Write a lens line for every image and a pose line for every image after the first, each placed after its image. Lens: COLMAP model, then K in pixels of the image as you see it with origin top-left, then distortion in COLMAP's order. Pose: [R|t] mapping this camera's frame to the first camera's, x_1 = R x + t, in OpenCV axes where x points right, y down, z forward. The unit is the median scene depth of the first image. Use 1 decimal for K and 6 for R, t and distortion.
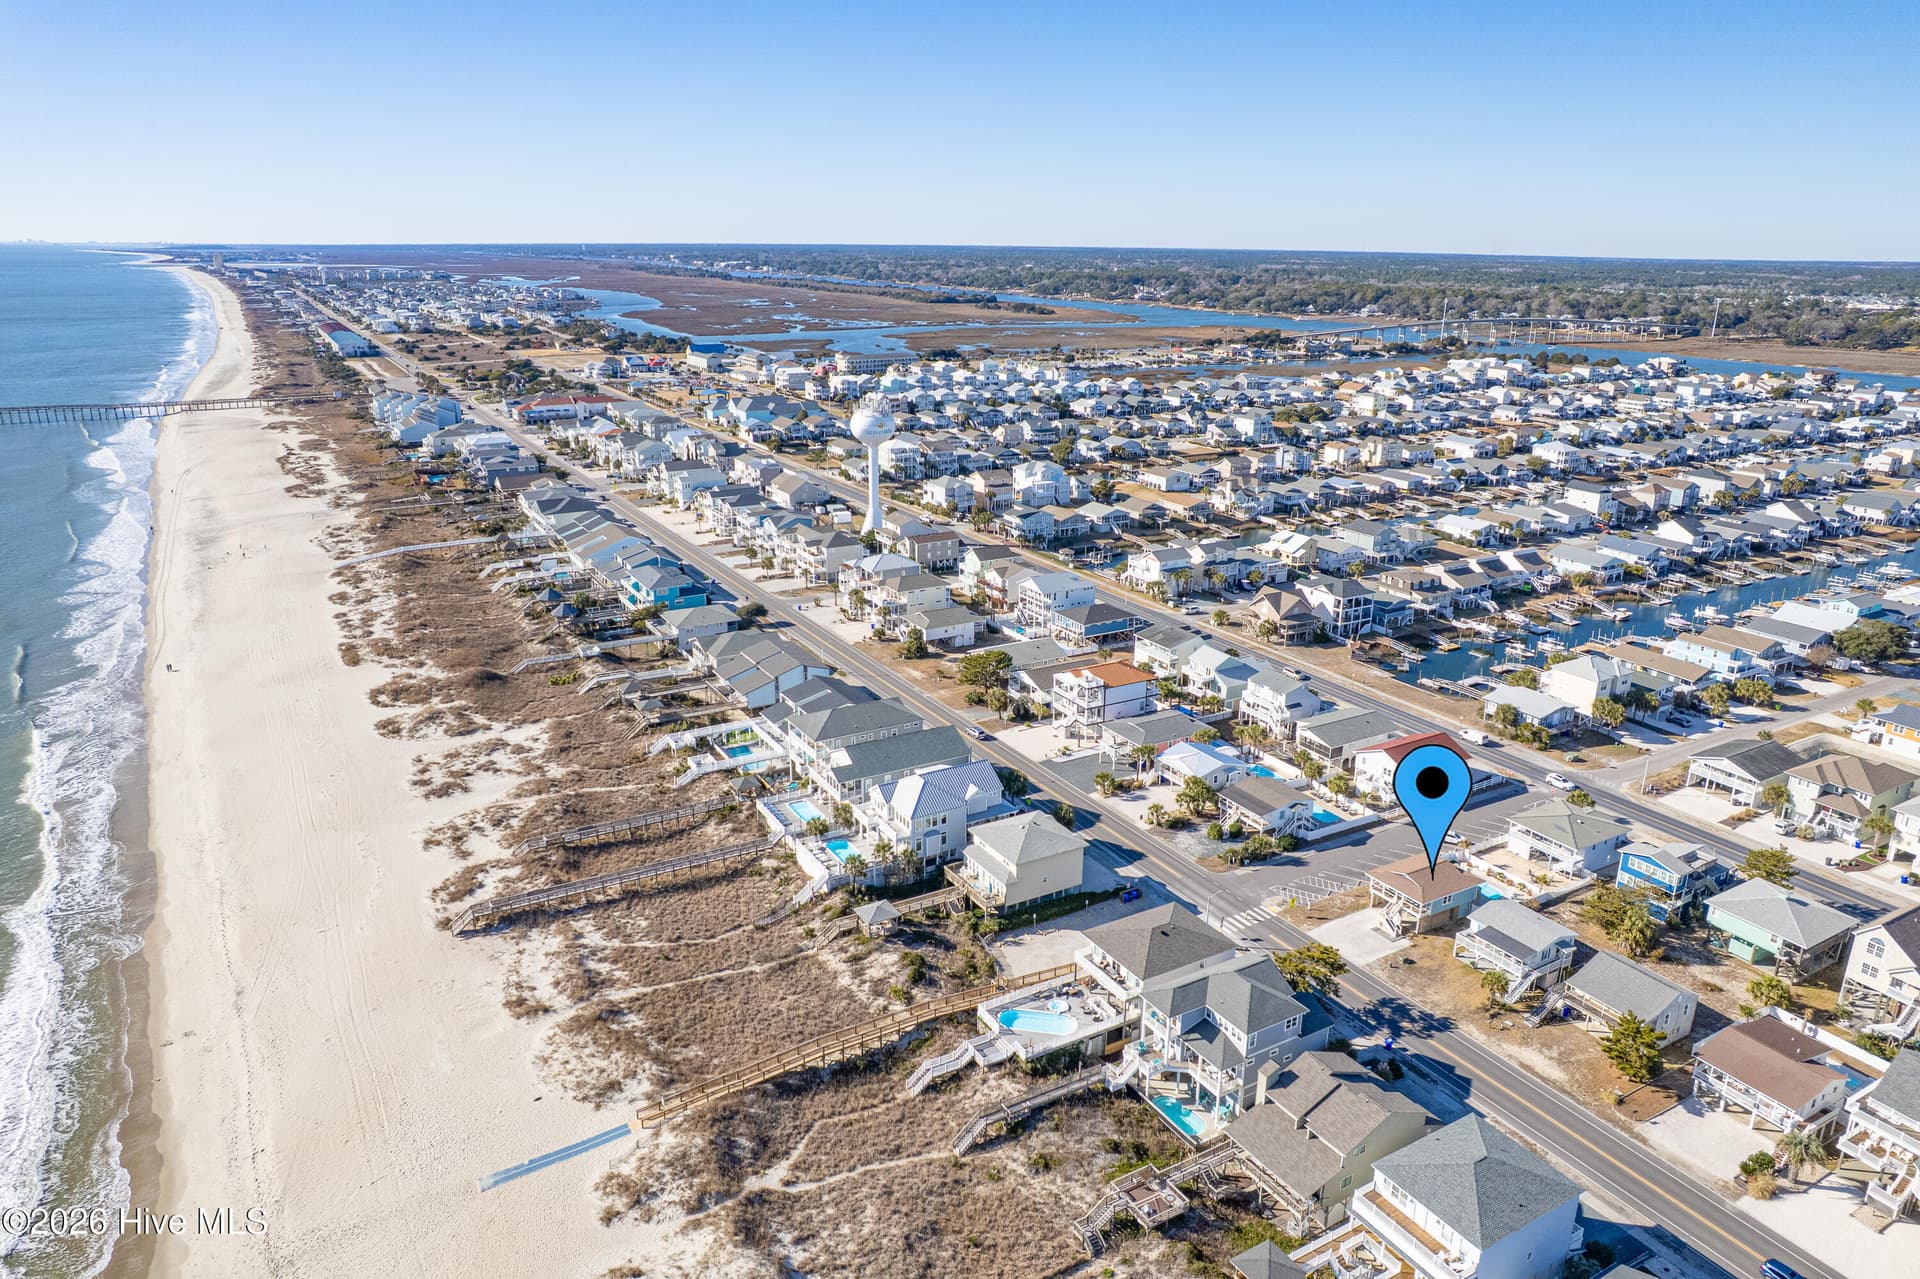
lens RADIAL K [[1254.3, 0, 960.0], [0, 1254.3, 639.5], [0, 0, 1]] dist [-0.083756, 0.069362]
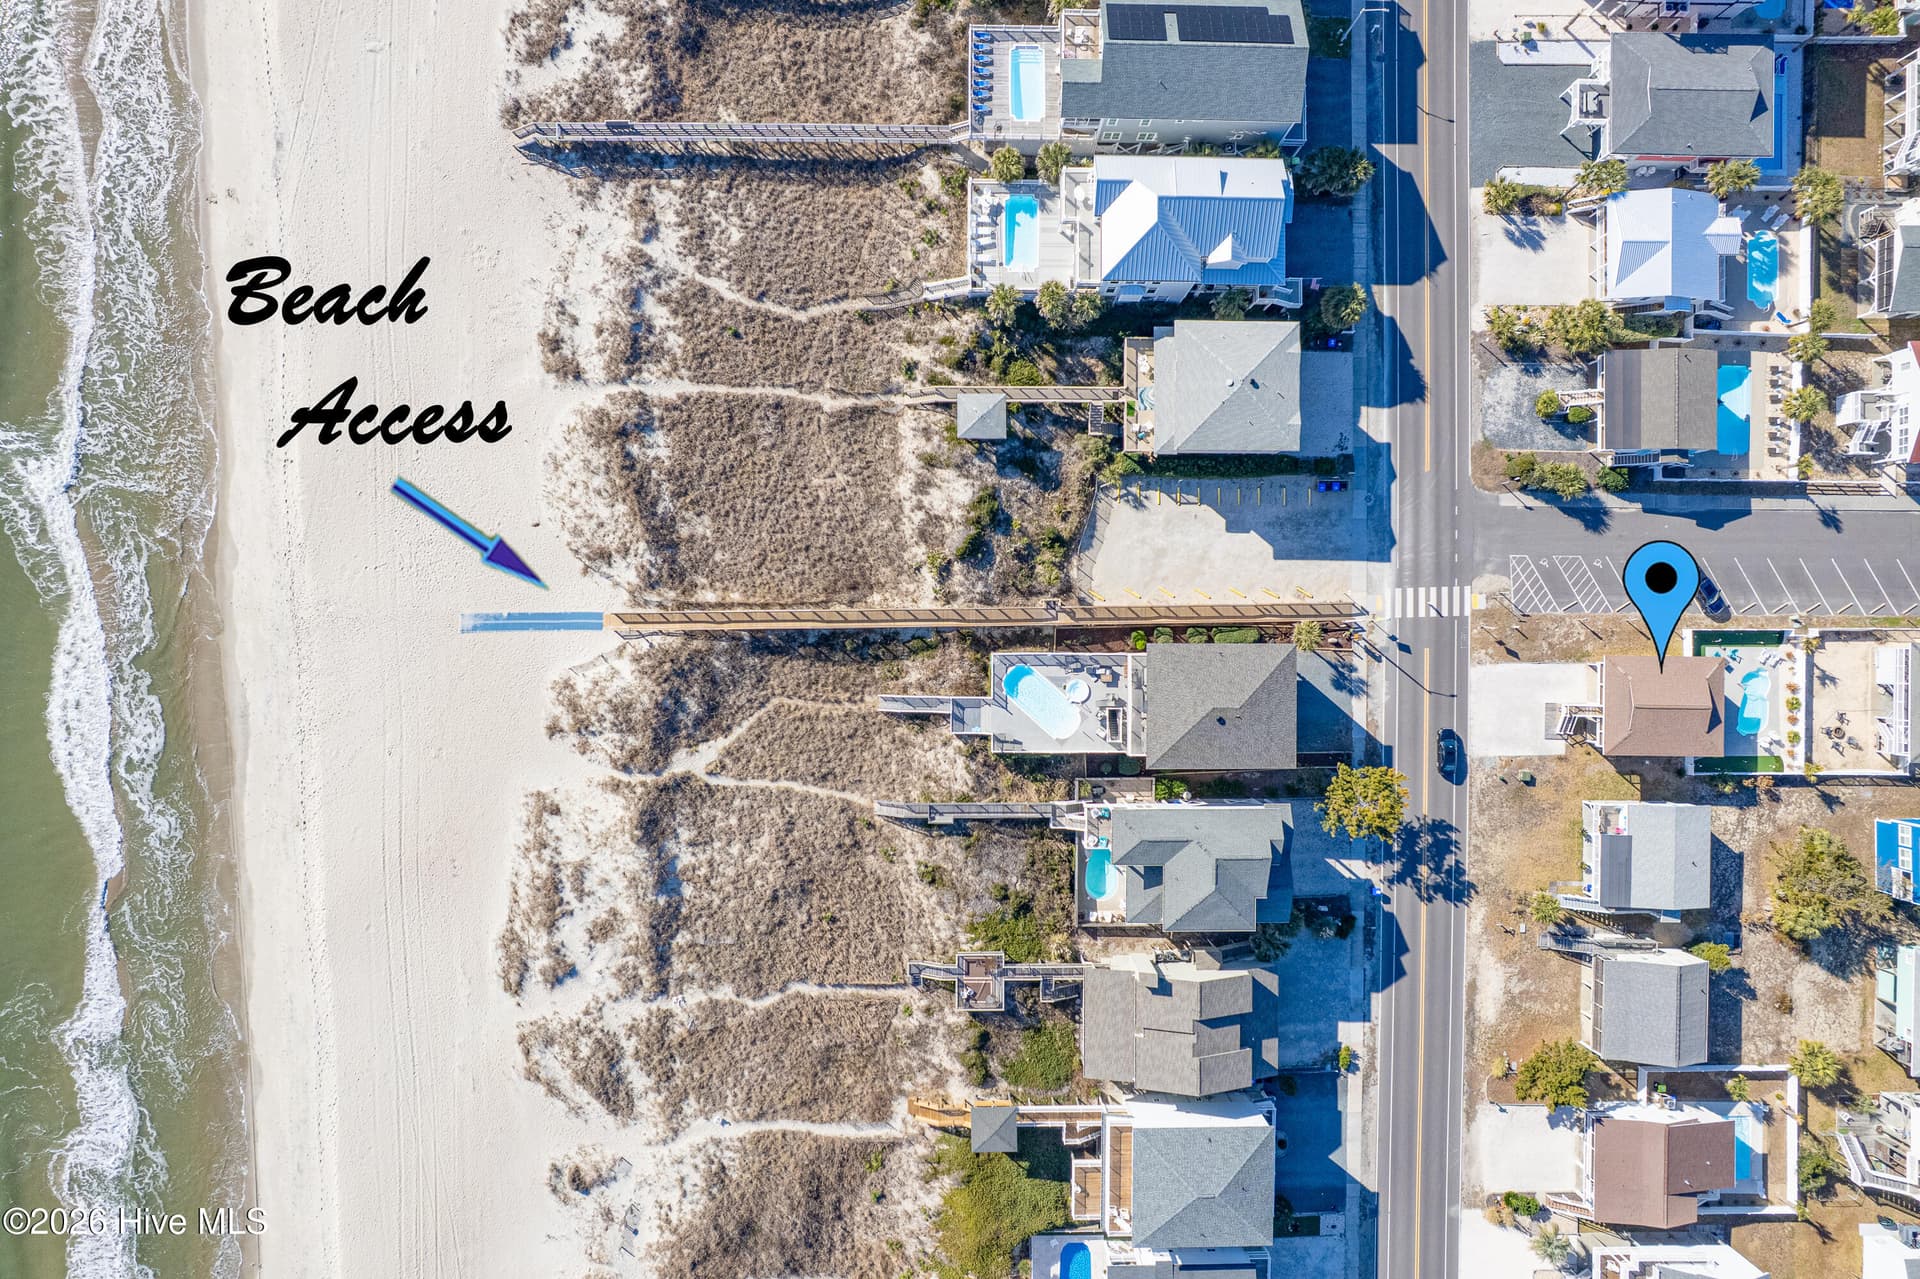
lens RADIAL K [[1254.3, 0, 960.0], [0, 1254.3, 639.5], [0, 0, 1]] dist [-0.083756, 0.069362]
pose [[0.864147, 0.503079, 0.012711, -0.020761], [-0.164749, 0.258945, 0.951738, -0.508016], [0.475508, -0.824535, 0.306648, 0.686962]]
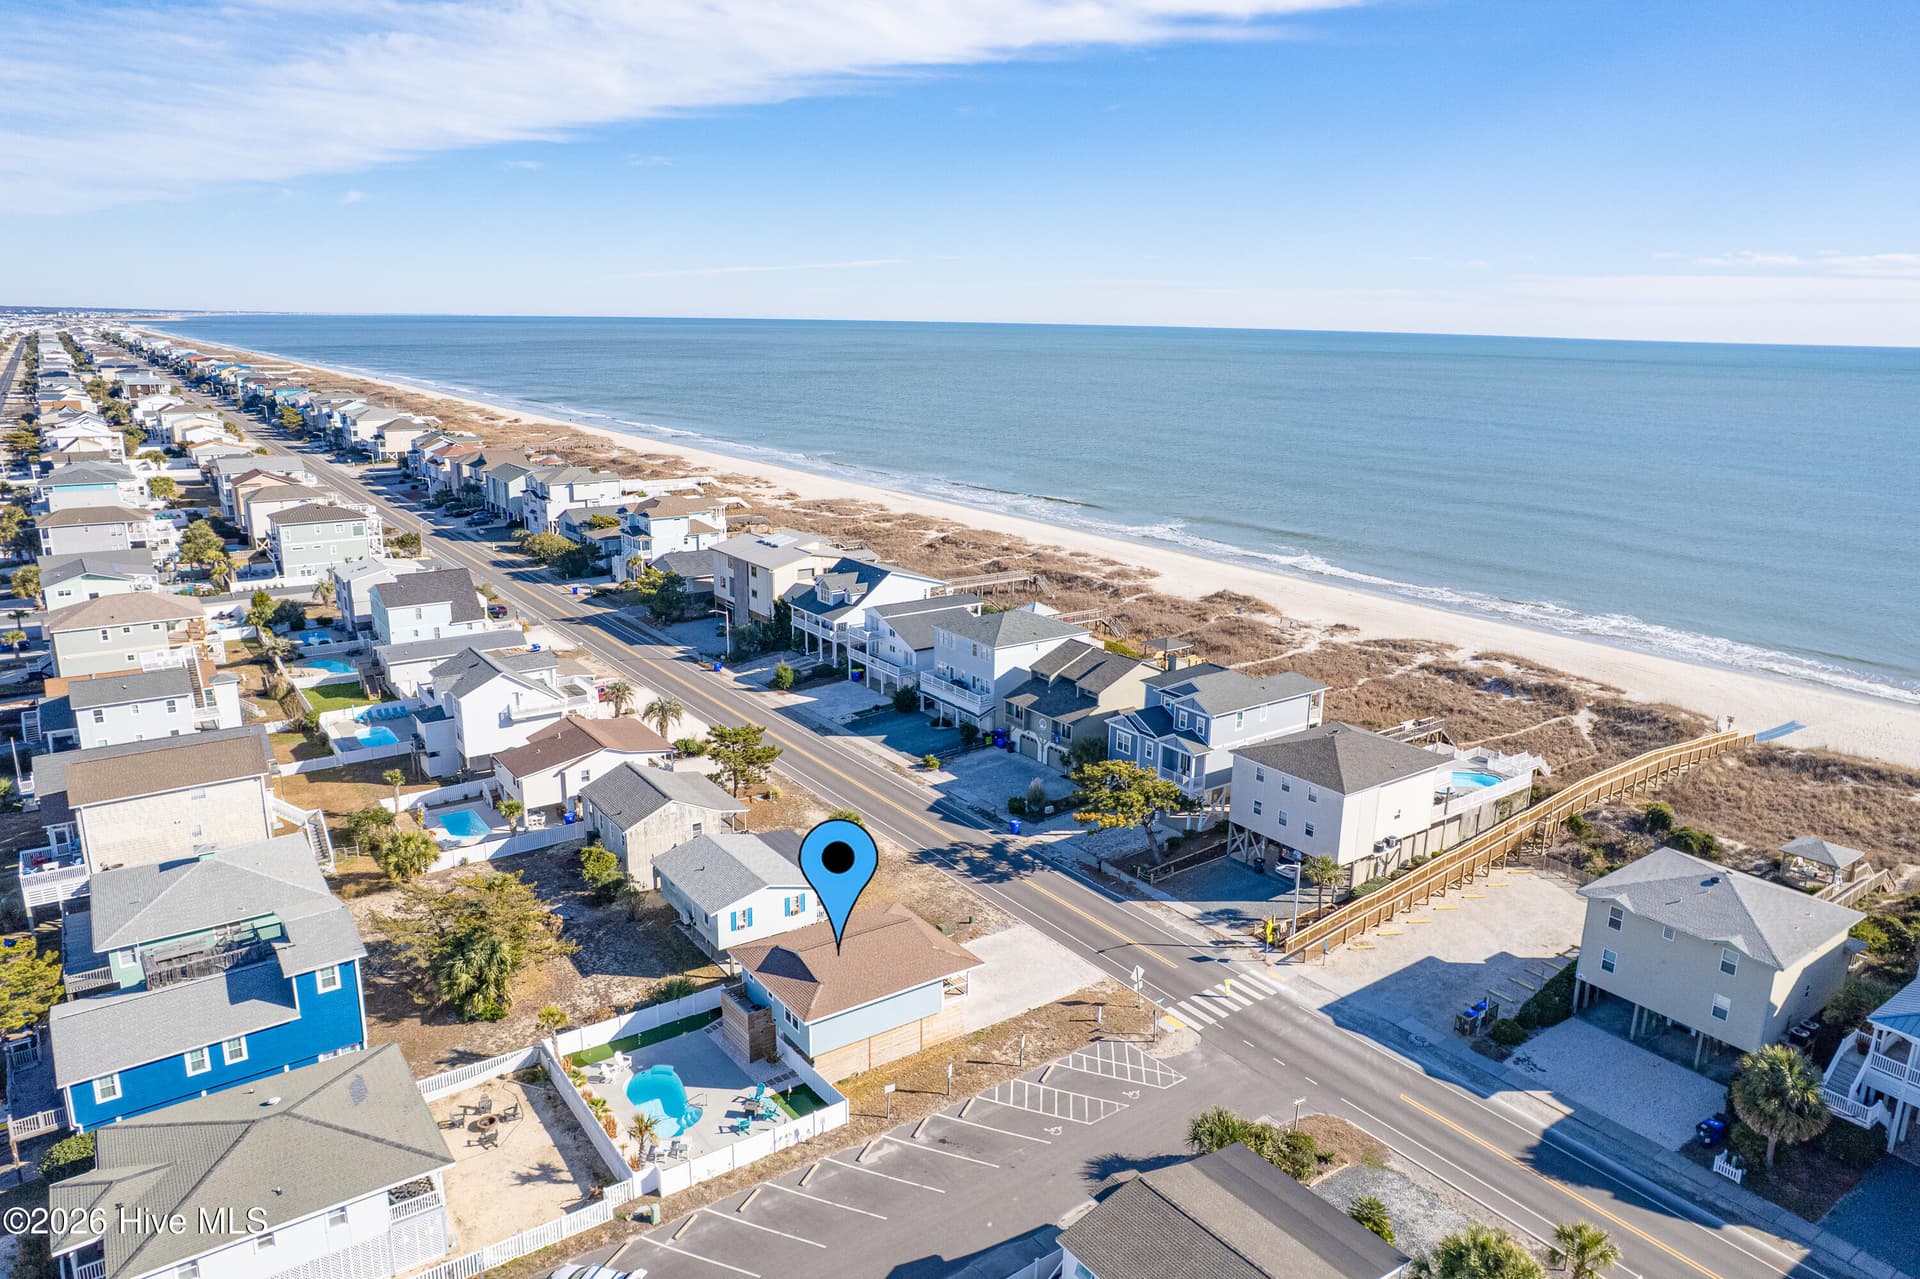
lens RADIAL K [[1254.3, 0, 960.0], [0, 1254.3, 639.5], [0, 0, 1]] dist [-0.083756, 0.069362]
pose [[-0.995325, 0.004283, -0.096490, 0.430836], [-0.047490, 0.848211, 0.527526, -0.170366], [0.084104, 0.529642, -0.844042, 1.502784]]
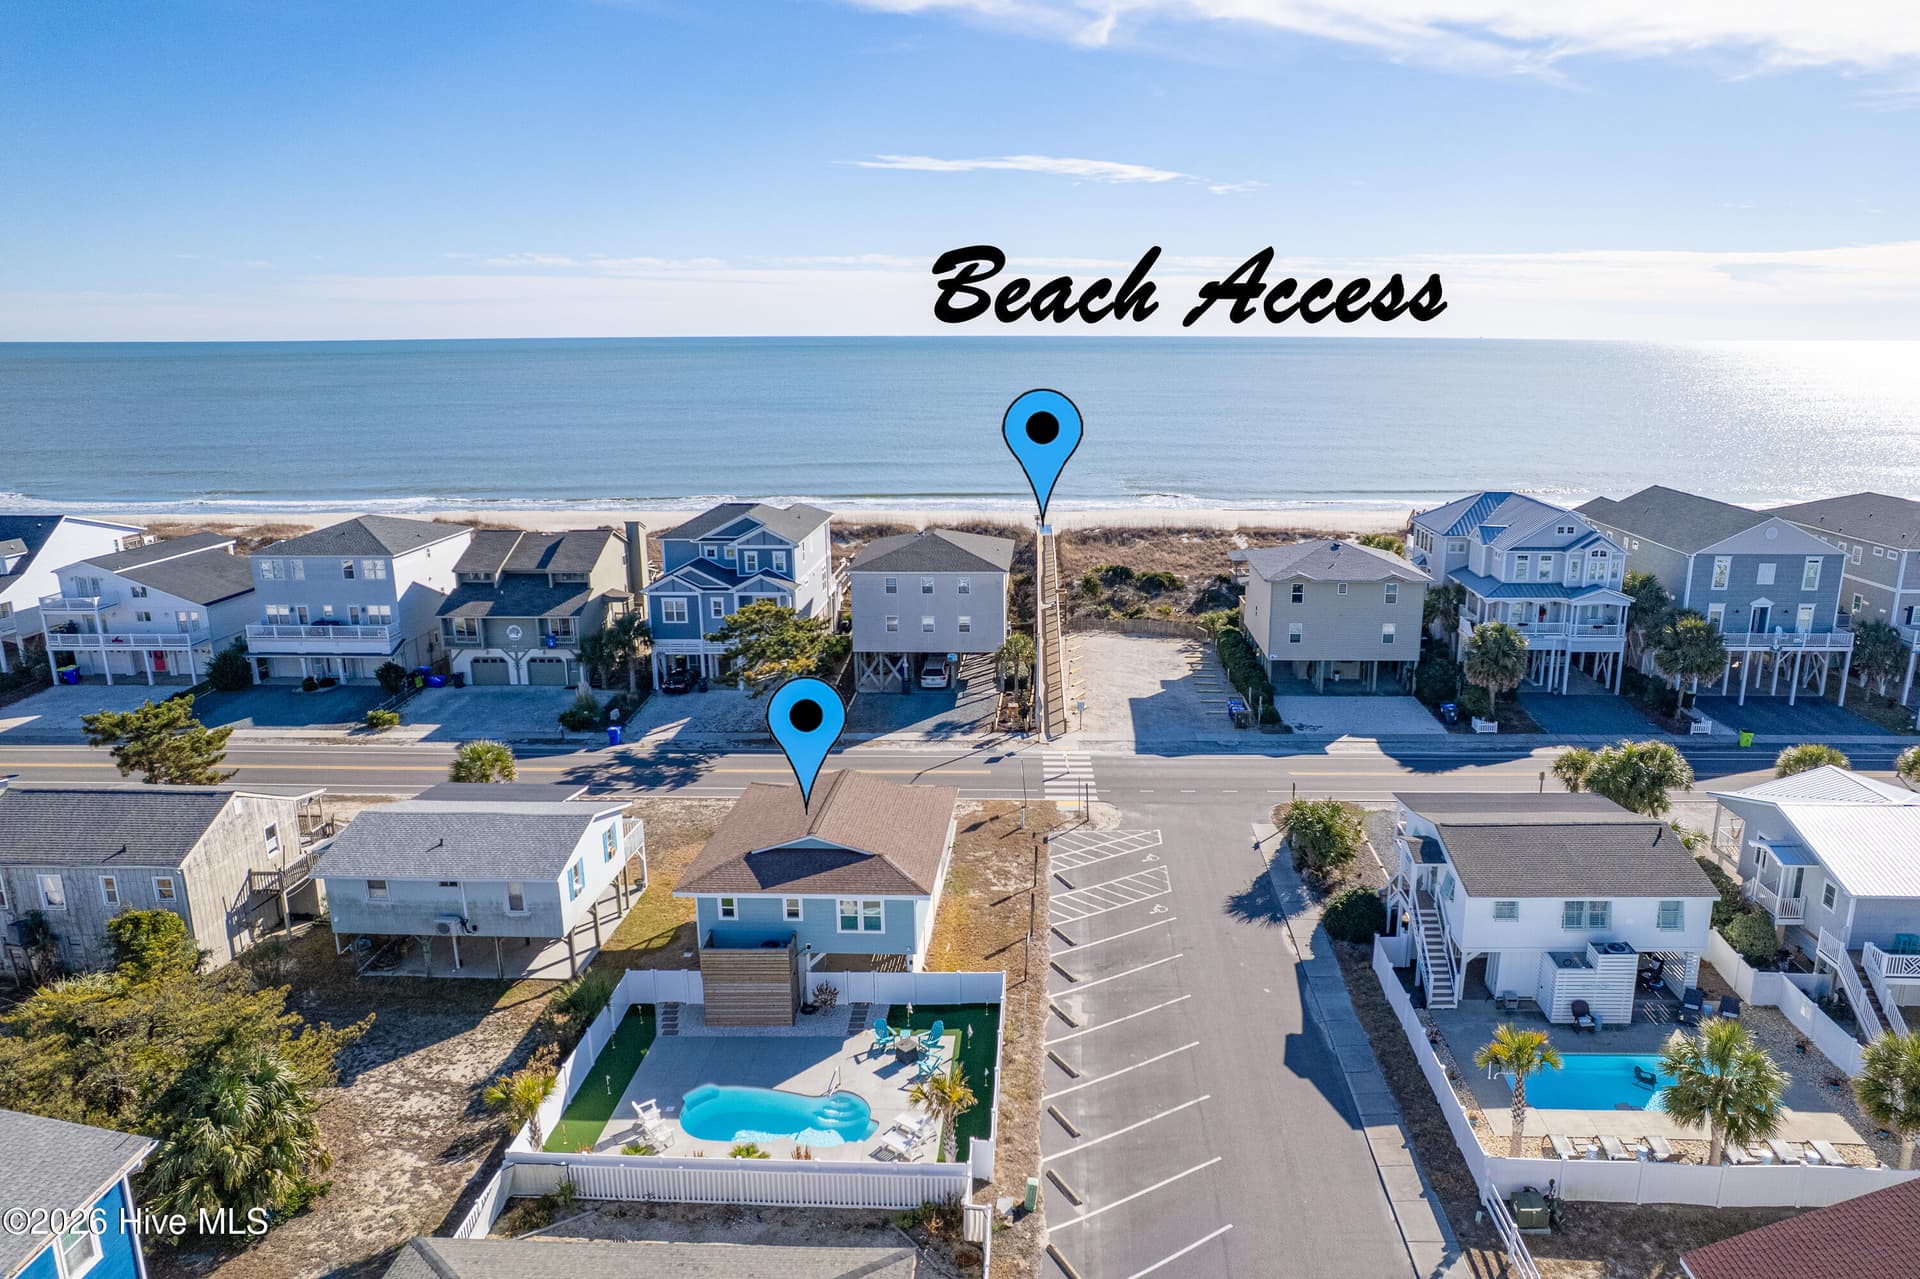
lens RADIAL K [[1257.9, 0, 1037.3], [0, 1257.9, 649.9], [0, 0, 1]] dist [-0.054129, 0.025726]
pose [[-0.516618, 0.203767, -0.831616, 0.686102], [-0.261241, 0.887443, 0.379734, 0.015360], [0.815389, 0.413429, -0.405237, 1.306179]]
